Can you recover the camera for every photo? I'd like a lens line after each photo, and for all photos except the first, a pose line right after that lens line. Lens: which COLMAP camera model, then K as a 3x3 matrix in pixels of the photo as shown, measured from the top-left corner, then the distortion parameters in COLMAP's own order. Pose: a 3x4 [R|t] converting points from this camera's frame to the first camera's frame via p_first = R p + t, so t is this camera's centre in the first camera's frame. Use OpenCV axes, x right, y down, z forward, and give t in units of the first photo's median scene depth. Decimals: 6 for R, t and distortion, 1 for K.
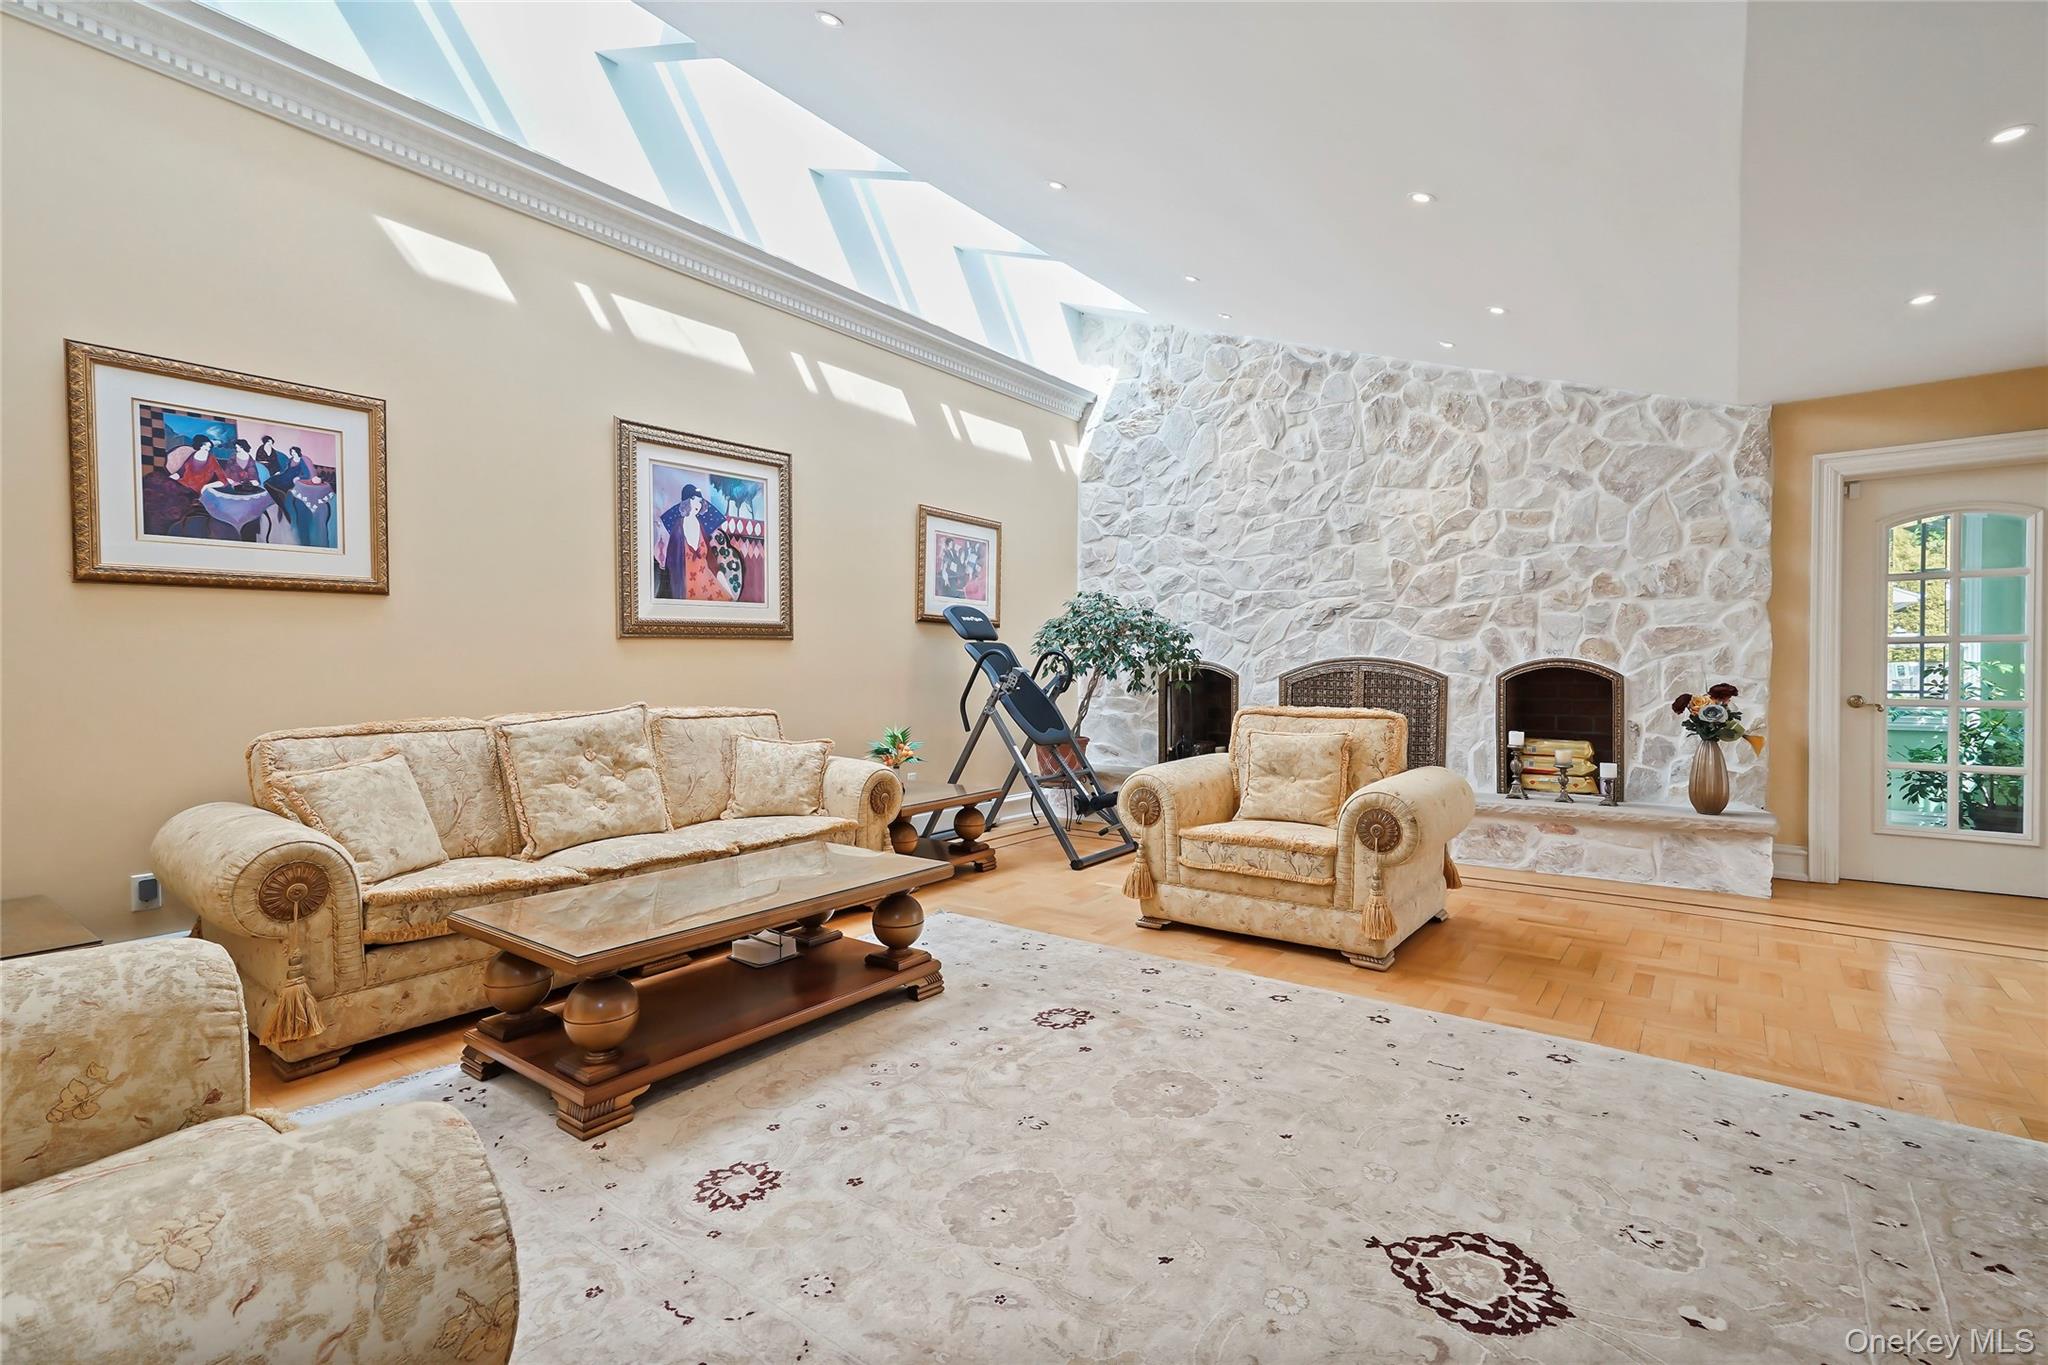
lens RADIAL K [[942.2, 0, 1021.6], [0, 942.2, 676.6], [0, 0, 1]] dist [-0.000529, 0.003968]
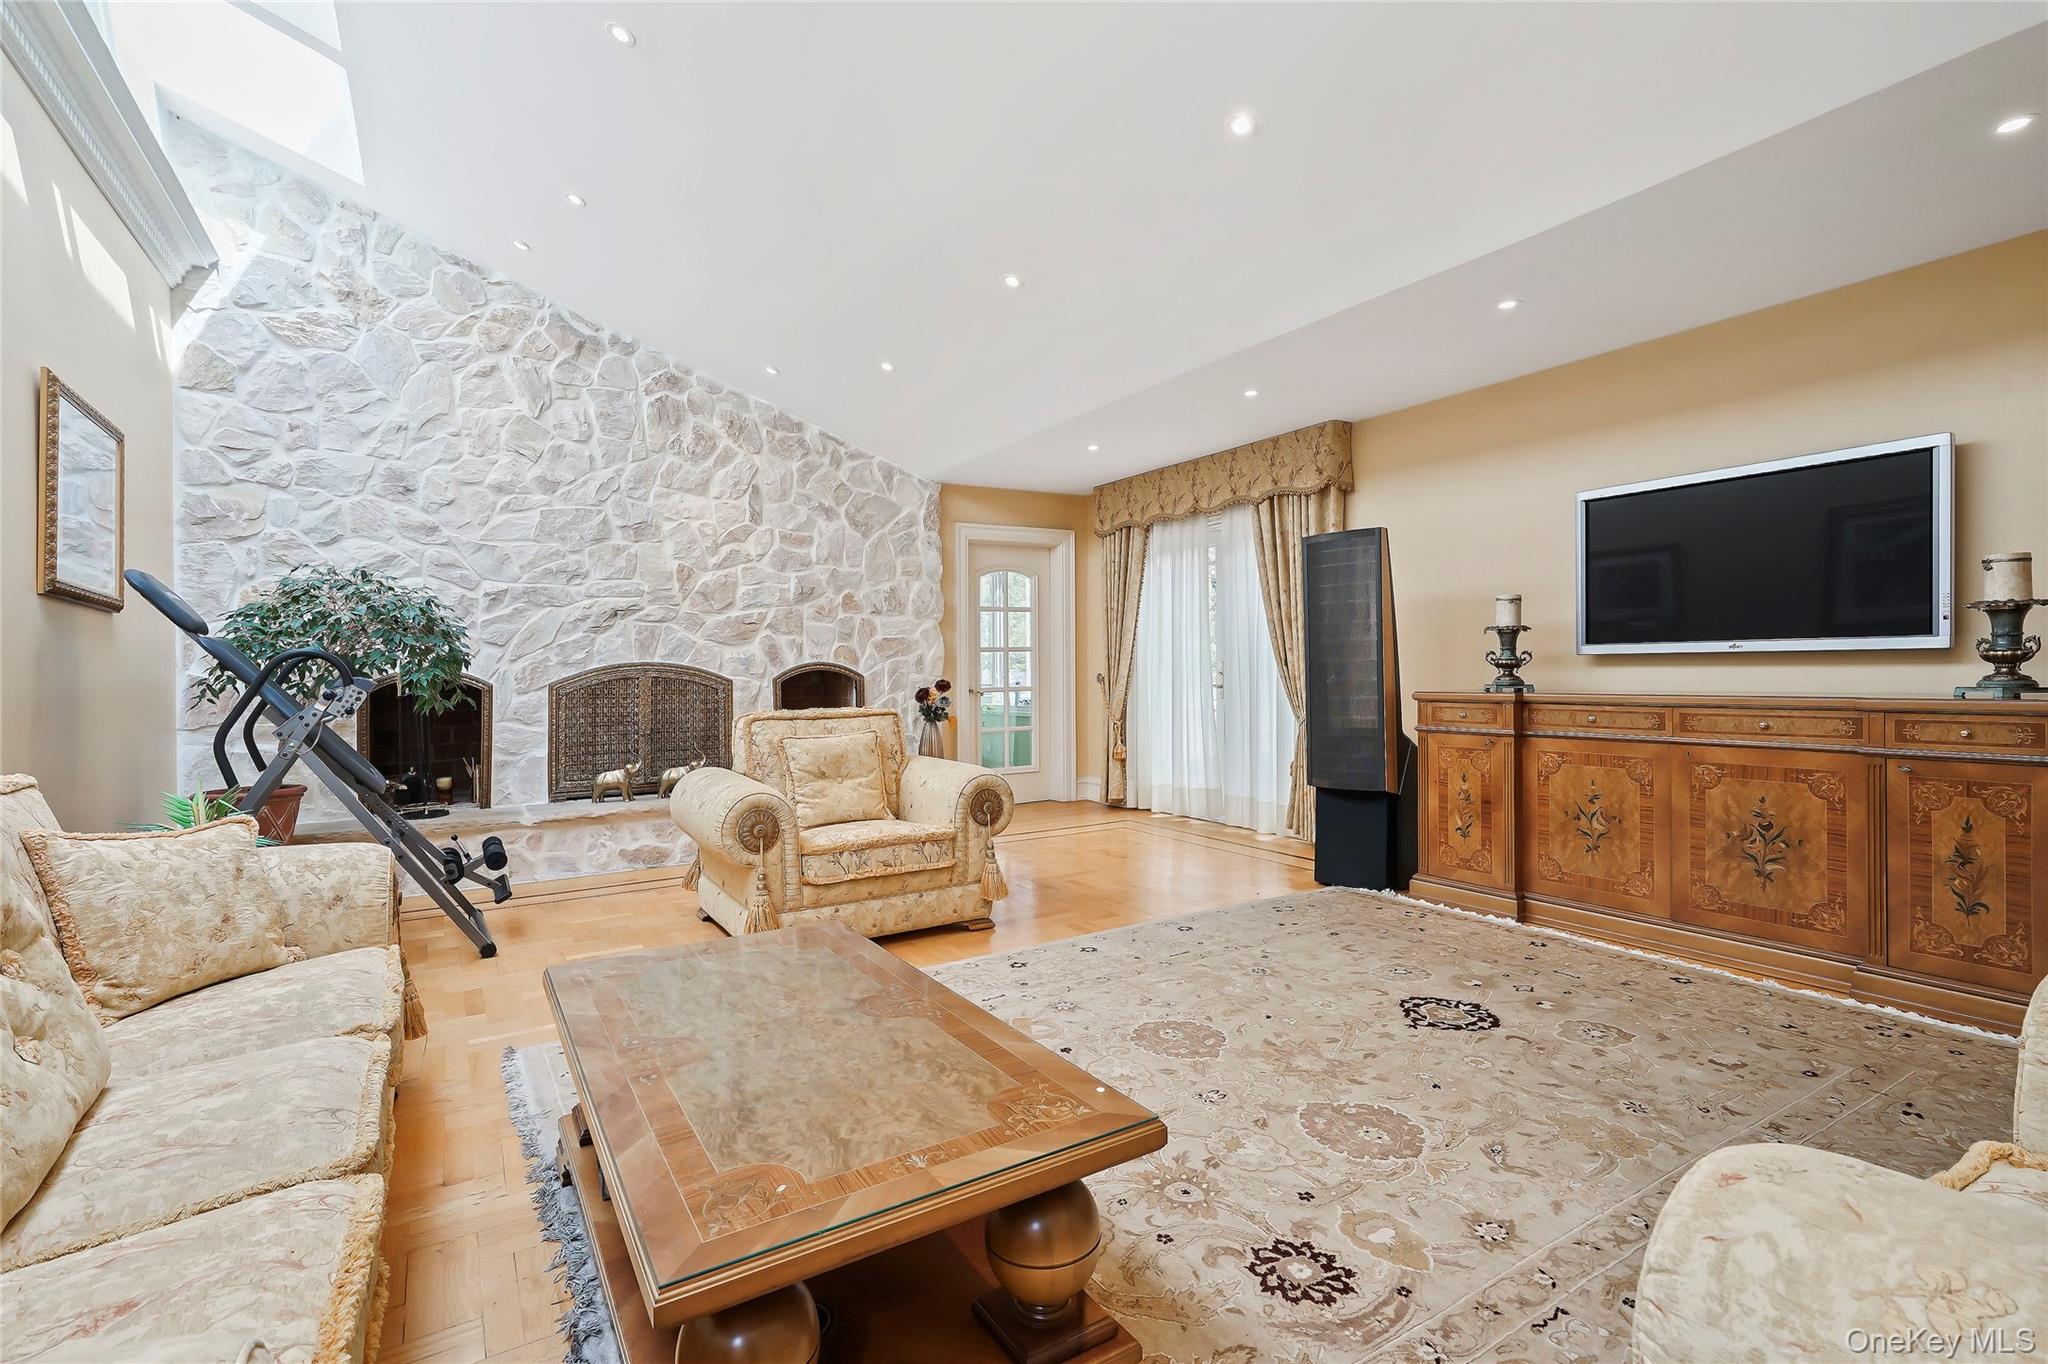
lens RADIAL K [[942.2, 0, 1026.4], [0, 942.2, 672.8], [0, 0, 1]] dist [-0.000529, 0.003968]
pose [[0.364144, -0.012512, 0.931259, -0.438053], [0.028256, 0.999598, 0.002381, -0.001879], [-0.930914, 0.025446, 0.364351, 0.339930]]
